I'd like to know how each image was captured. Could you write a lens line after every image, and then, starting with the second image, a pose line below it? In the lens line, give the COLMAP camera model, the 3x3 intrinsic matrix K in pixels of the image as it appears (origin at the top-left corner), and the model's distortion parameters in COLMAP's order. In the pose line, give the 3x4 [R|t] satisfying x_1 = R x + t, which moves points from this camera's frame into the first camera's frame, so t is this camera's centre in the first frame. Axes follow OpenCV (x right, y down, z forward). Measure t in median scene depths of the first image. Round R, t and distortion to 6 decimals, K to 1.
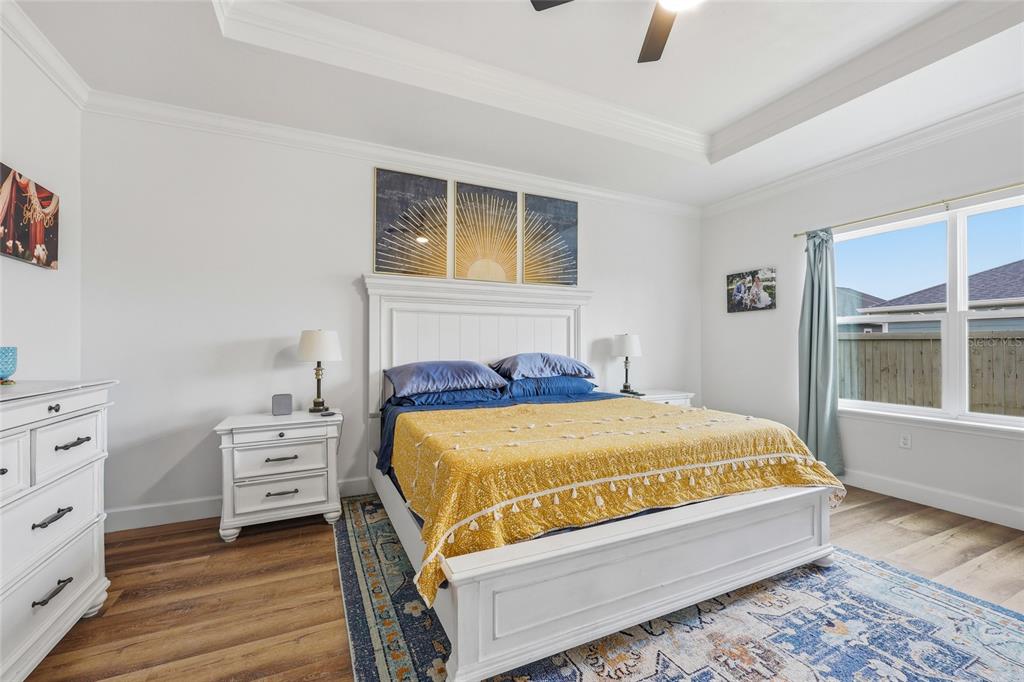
lens RADIAL K [[420.1, 0, 512.1], [0, 420.1, 345.9], [0, 0, 1]] dist [-0.000221, -0.000074]
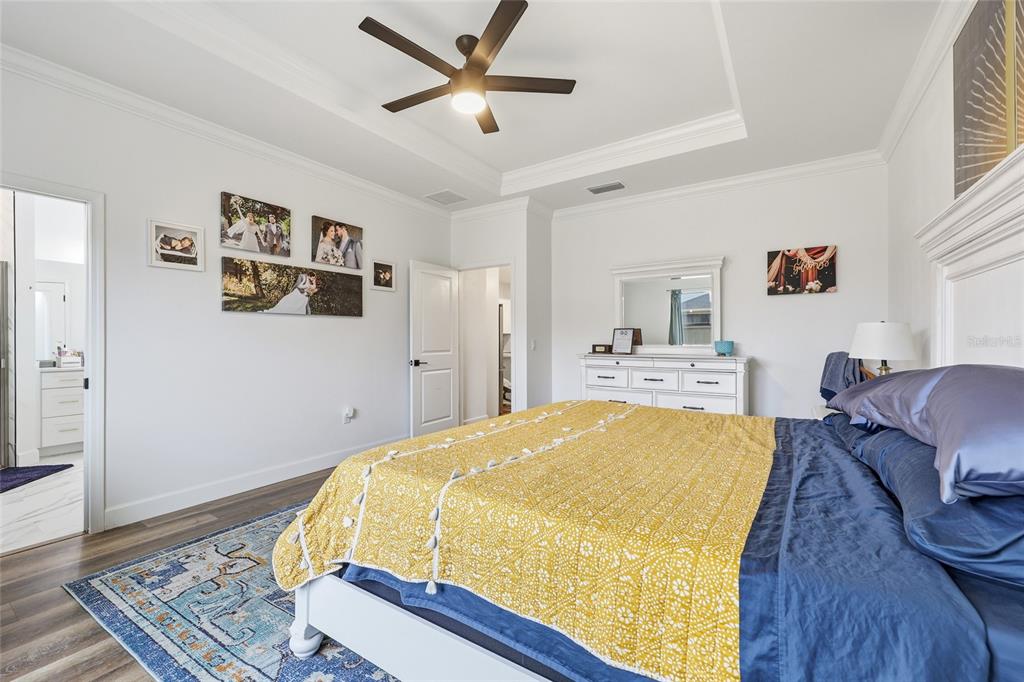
lens RADIAL K [[420.1, 0, 515.2], [0, 420.1, 340.5], [0, 0, 1]] dist [-0.000221, -0.000074]
pose [[-0.846193, 0.002919, -0.532869, 0.872303], [0.004156, 0.999991, -0.001121, -0.003290], [0.532861, -0.003163, -0.846197, 1.921045]]
